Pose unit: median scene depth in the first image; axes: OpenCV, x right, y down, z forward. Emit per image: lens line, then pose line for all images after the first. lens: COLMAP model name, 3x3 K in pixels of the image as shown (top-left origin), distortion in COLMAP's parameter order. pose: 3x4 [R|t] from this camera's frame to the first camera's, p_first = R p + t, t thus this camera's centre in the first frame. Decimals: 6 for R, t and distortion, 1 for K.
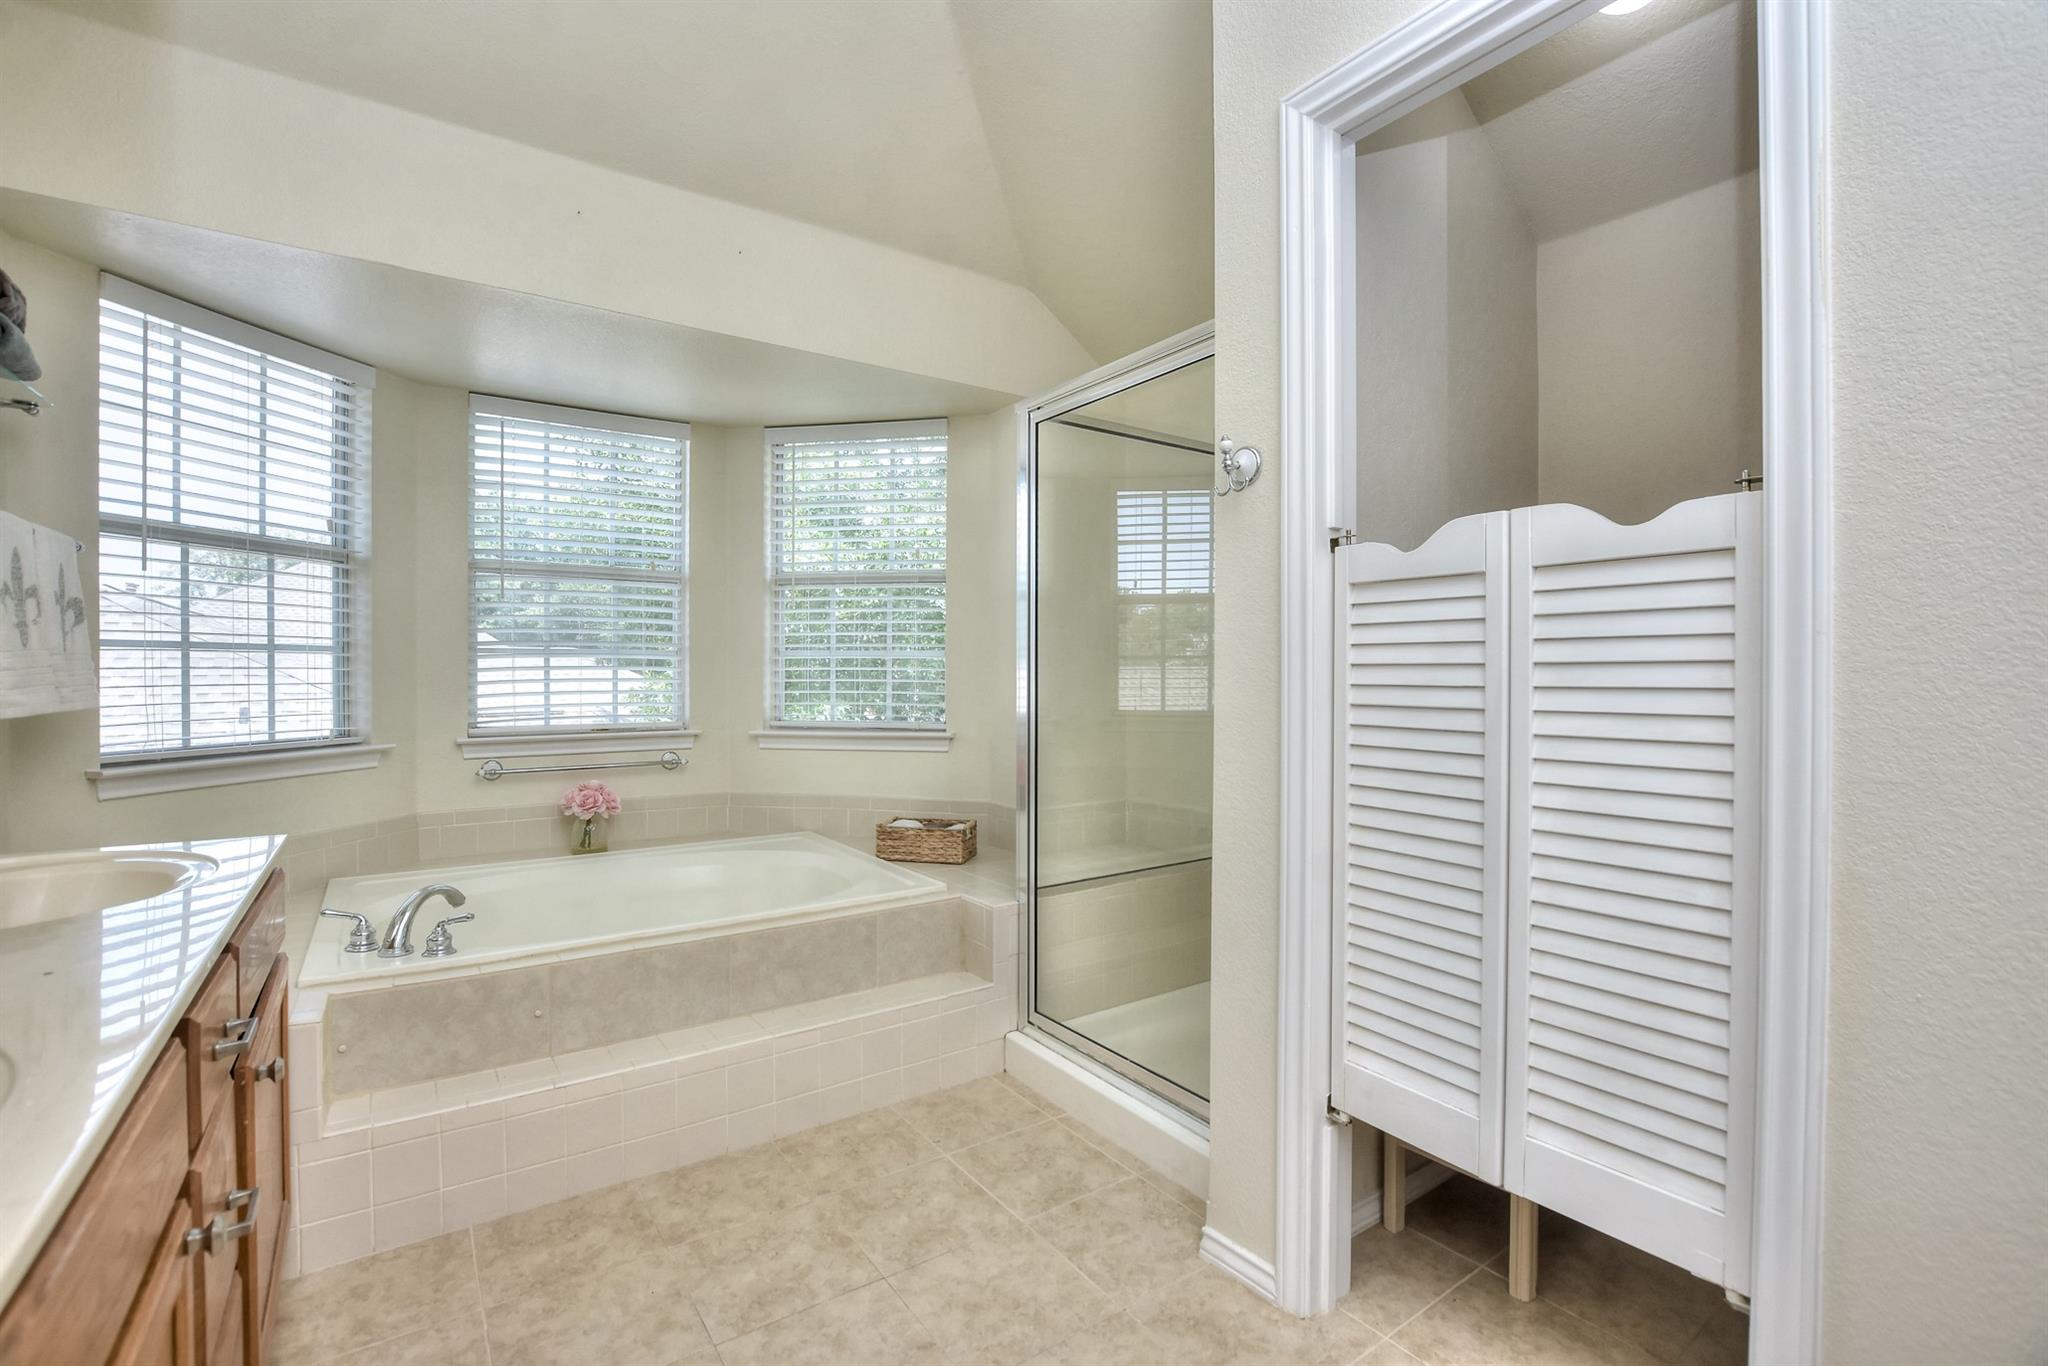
lens RADIAL K [[926.6, 0, 1008.7], [0, 926.6, 679.5], [0, 0, 1]] dist [-0.024328, 0.003322]
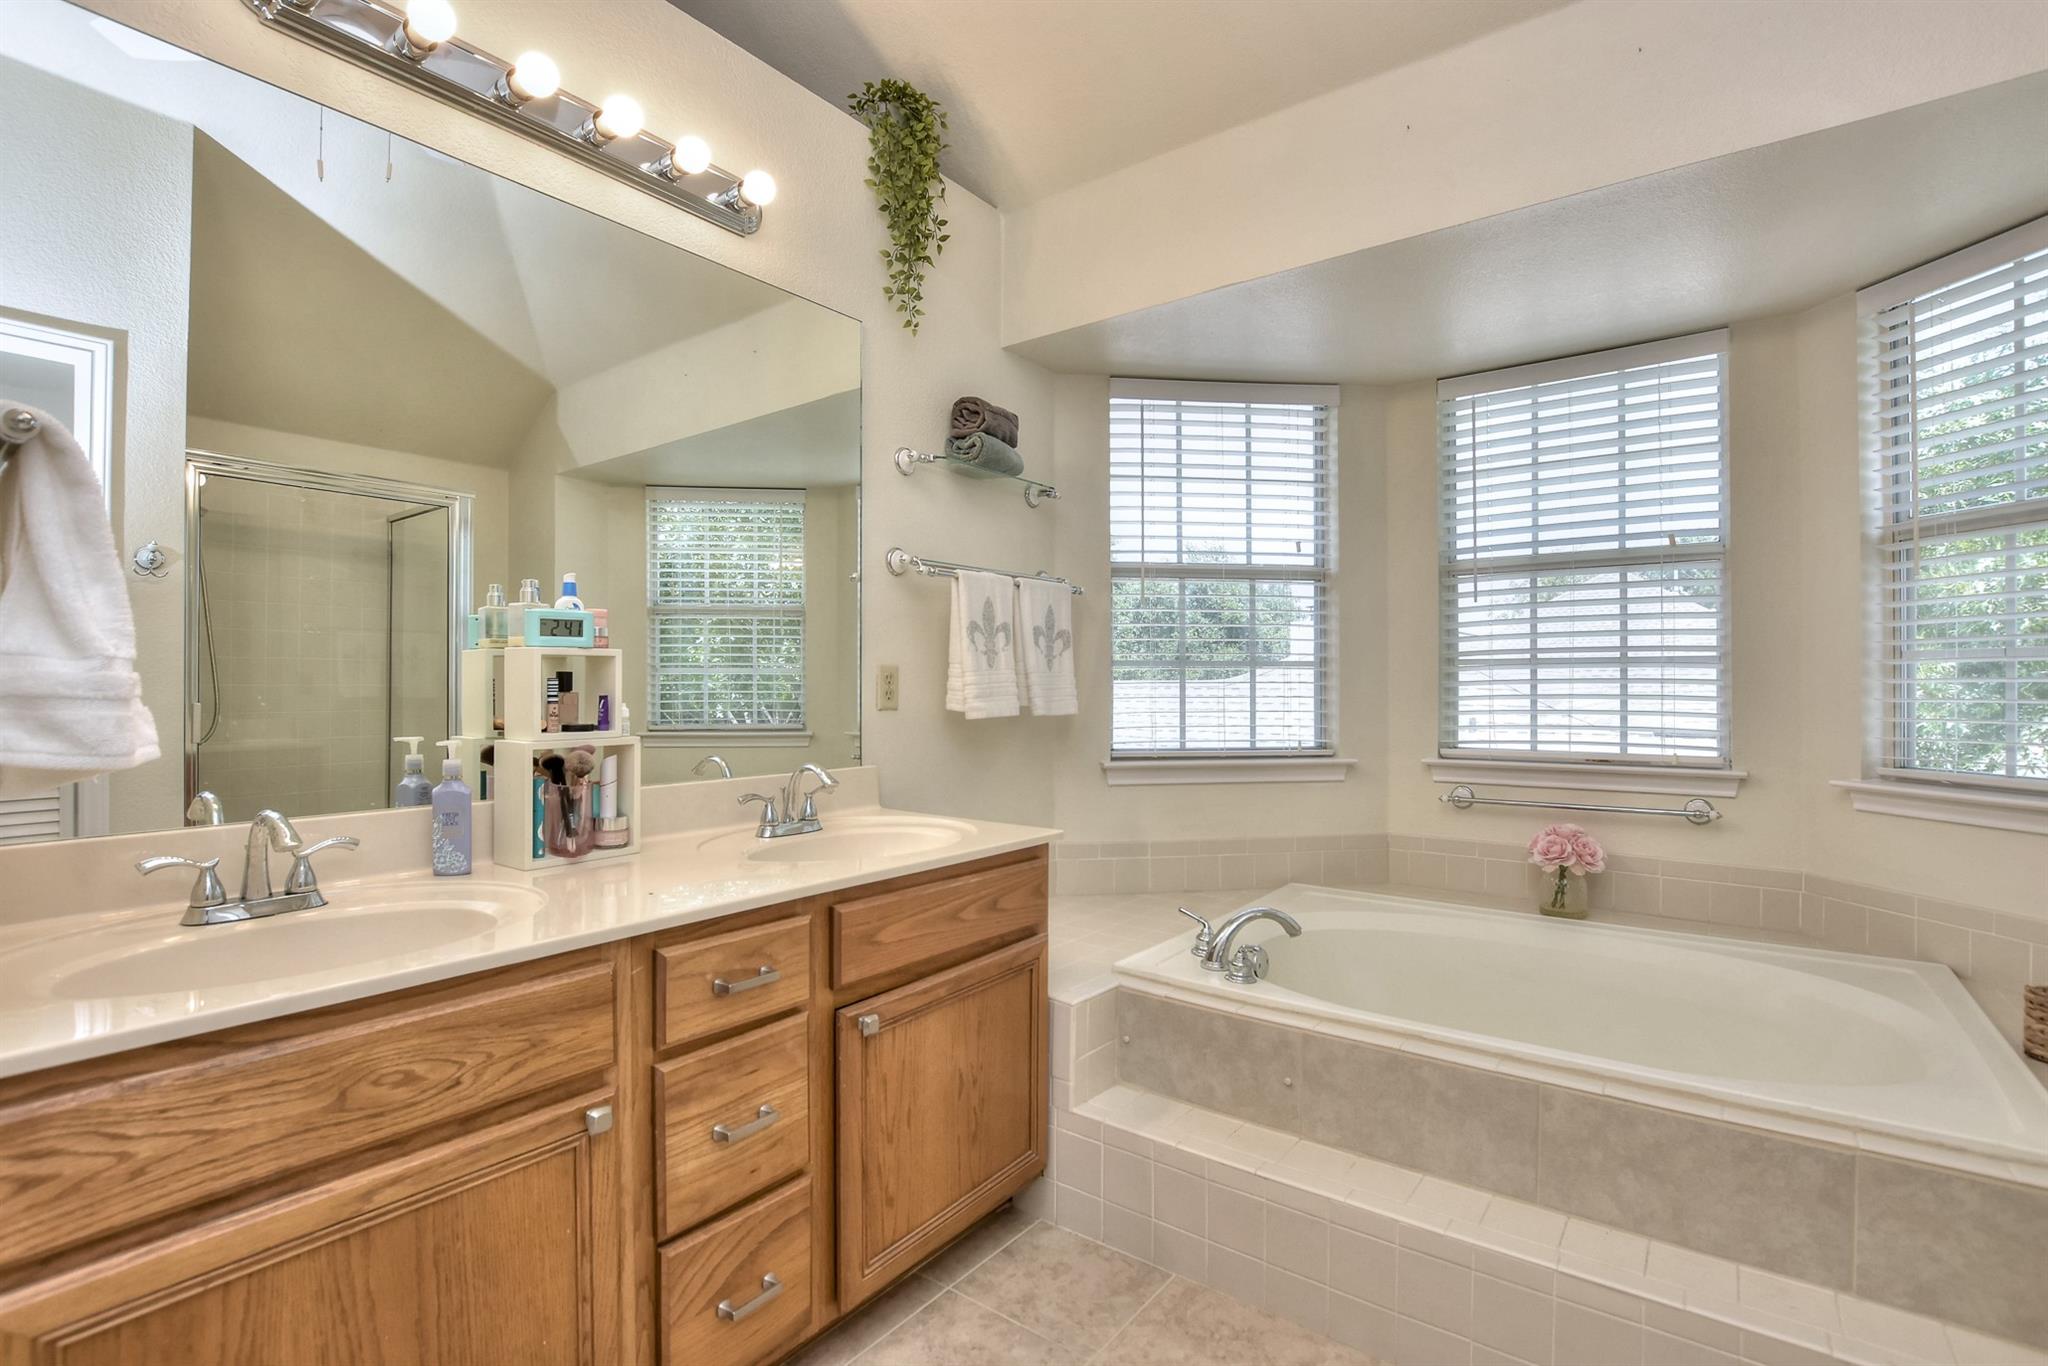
lens RADIAL K [[926.6, 0, 1011.5], [0, 926.6, 691.4], [0, 0, 1]] dist [-0.024328, 0.003322]
pose [[0.320677, 0.005479, -0.947173, 0.168180], [-0.008442, 0.999960, 0.002926, -0.002776], [0.947151, 0.007058, 0.320710, 0.358718]]
